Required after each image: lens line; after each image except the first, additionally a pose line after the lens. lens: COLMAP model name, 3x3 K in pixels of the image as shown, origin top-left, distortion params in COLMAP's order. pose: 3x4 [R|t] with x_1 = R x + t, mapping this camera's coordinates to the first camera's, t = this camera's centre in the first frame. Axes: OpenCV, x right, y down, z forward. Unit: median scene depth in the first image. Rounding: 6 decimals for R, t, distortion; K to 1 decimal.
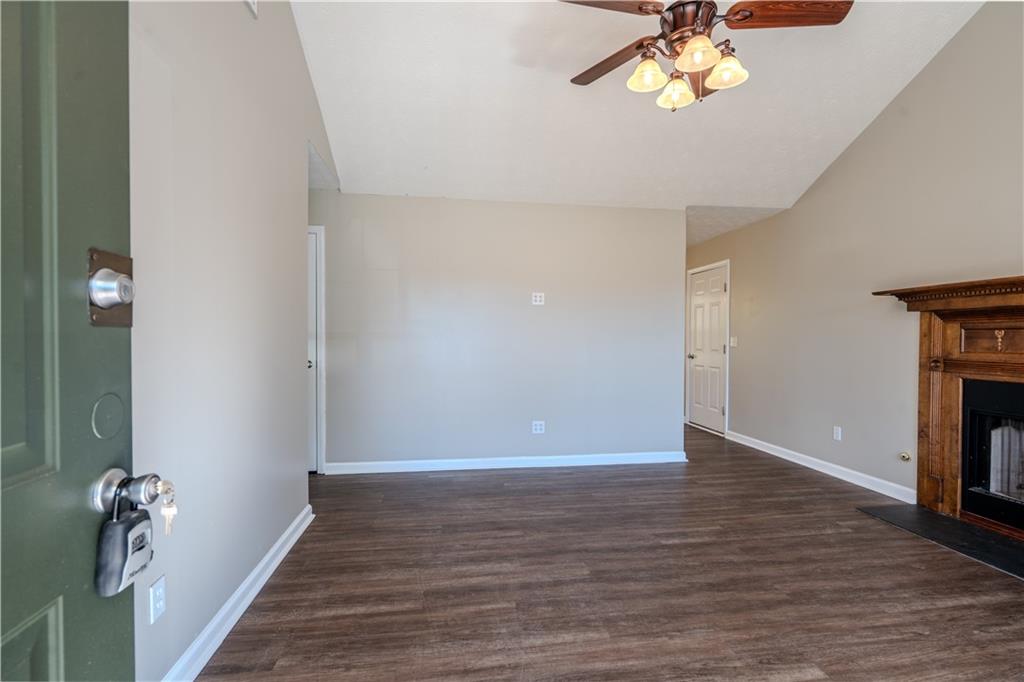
lens RADIAL K [[457.2, 0, 514.3], [0, 457.2, 341.7], [0, 0, 1]] dist [0.004125, 0.000107]
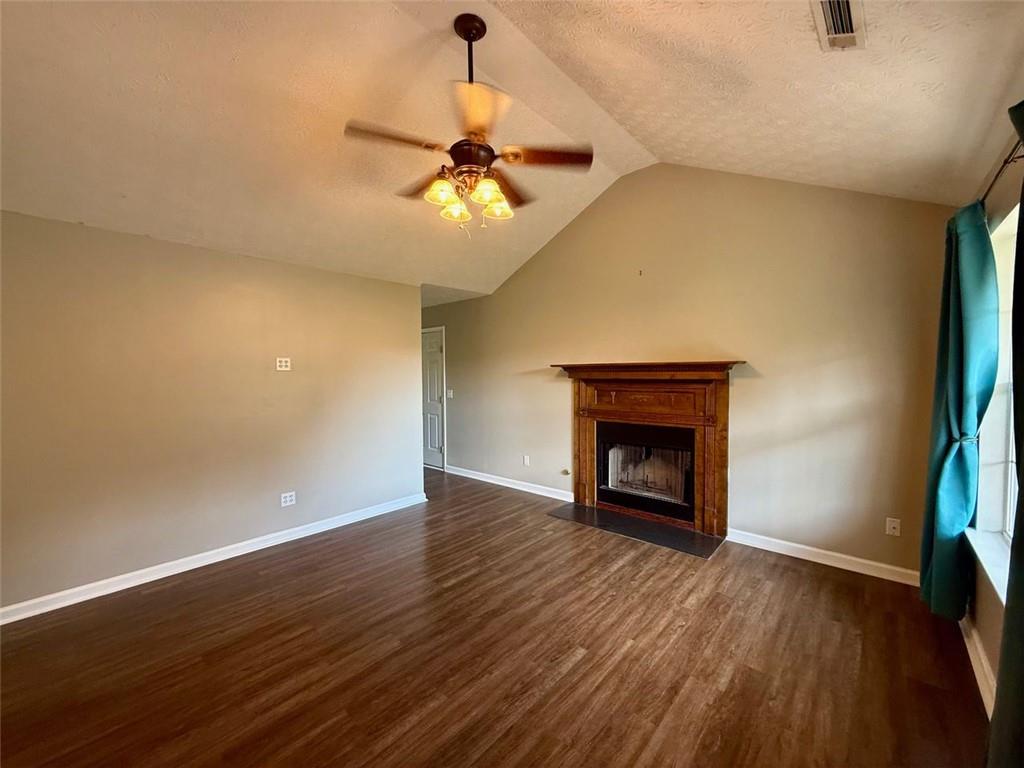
lens RADIAL K [[408.1, 0, 507.6], [0, 408.1, 384.6], [0, 0, 1]] dist [0.004377, 0.000422]
pose [[0.773862, -0.032104, 0.632540, -0.179865], [0.019508, 0.999449, 0.026859, -0.094374], [-0.633054, -0.008446, 0.774062, 0.081742]]
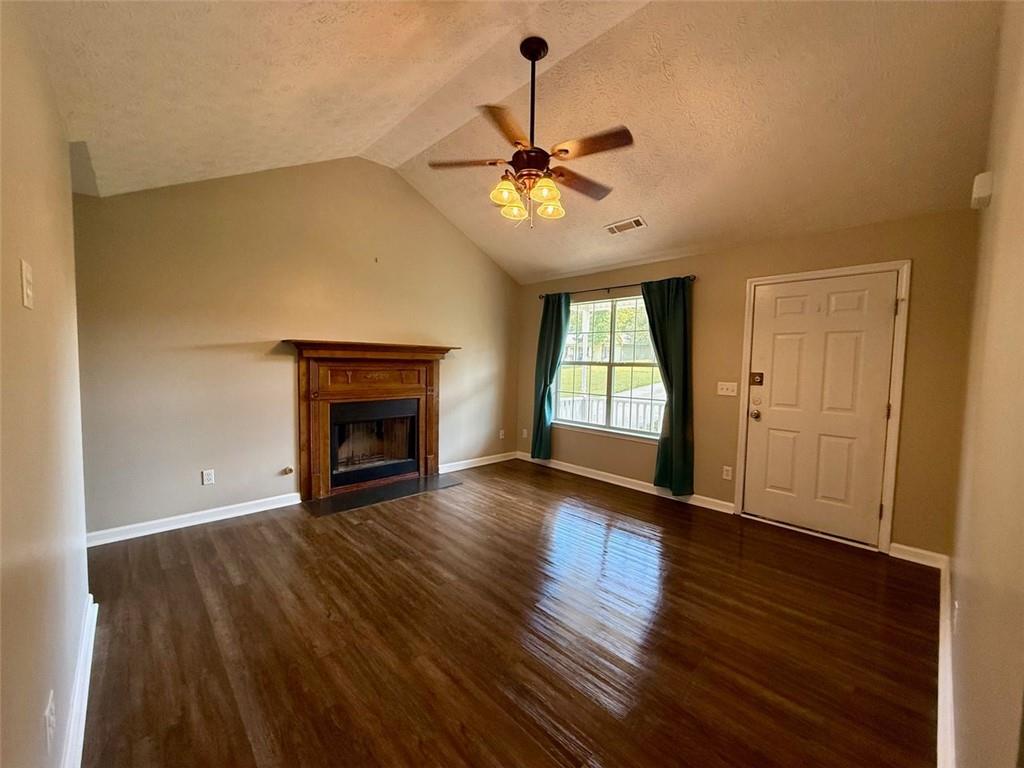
lens RADIAL K [[408.1, 0, 512.0], [0, 408.1, 382.5], [0, 0, 1]] dist [0.004377, 0.000422]
pose [[-0.572248, -0.055678, 0.818188, -0.470445], [-0.013294, 0.998191, 0.058629, -0.075318], [-0.819973, 0.022674, -0.571953, 1.299790]]
